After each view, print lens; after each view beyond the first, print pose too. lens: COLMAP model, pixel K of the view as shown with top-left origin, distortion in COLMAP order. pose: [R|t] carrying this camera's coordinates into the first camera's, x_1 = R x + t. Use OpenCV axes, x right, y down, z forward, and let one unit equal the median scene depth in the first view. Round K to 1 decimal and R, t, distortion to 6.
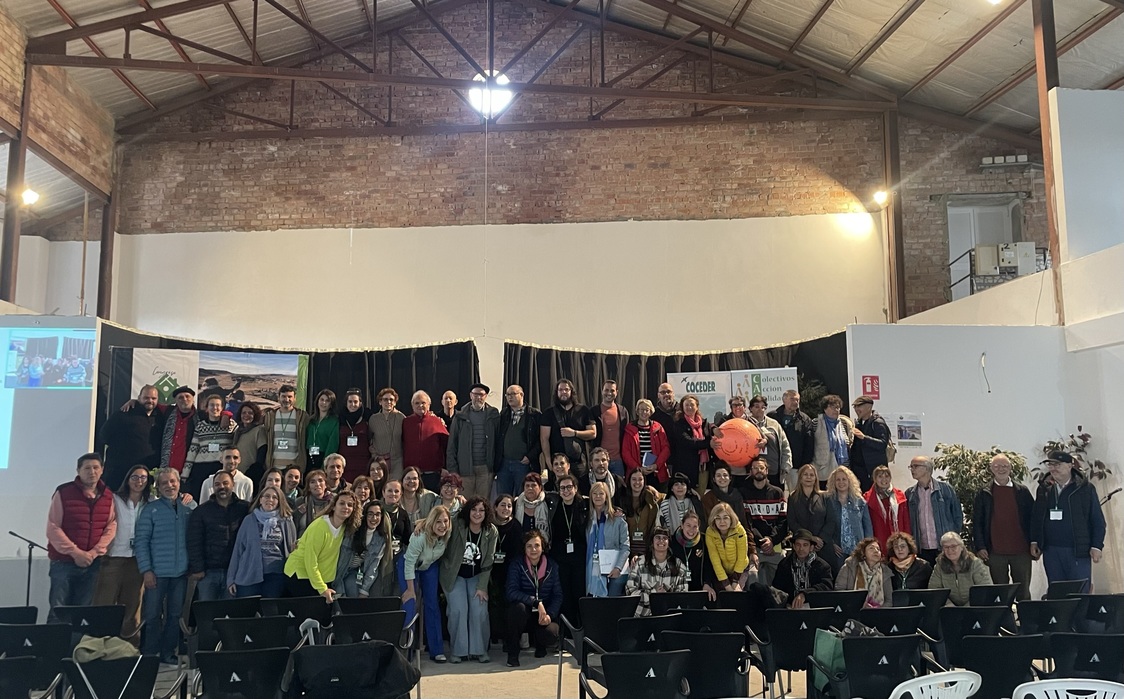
lens RADIAL K [[933.6, 0, 554.5], [0, 933.6, 332.8], [0, 0, 1]] dist [0.097138, -0.126652]
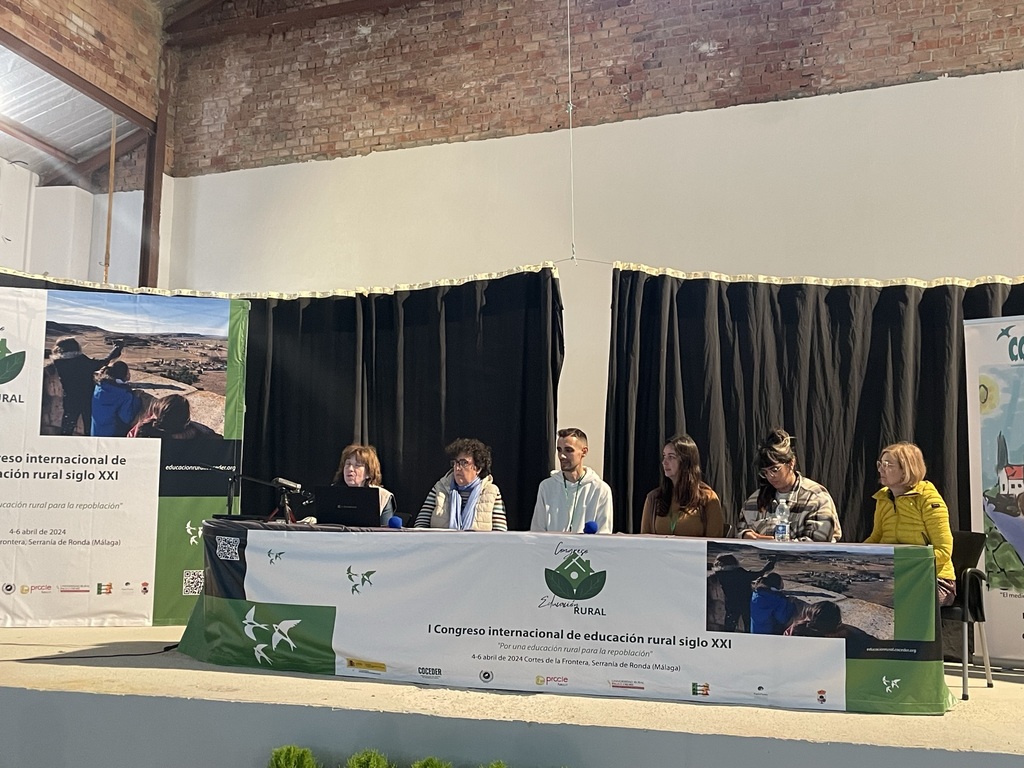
lens RADIAL K [[1164.5, 0, 521.9], [0, 1164.5, 385.1], [0, 0, 1]] dist [0.055970, 0.000000]
pose [[0.944987, -0.010182, -0.326948, 0.072093], [0.015517, 0.999786, 0.013713, 0.044115], [0.326739, -0.018032, 0.944943, 0.274498]]
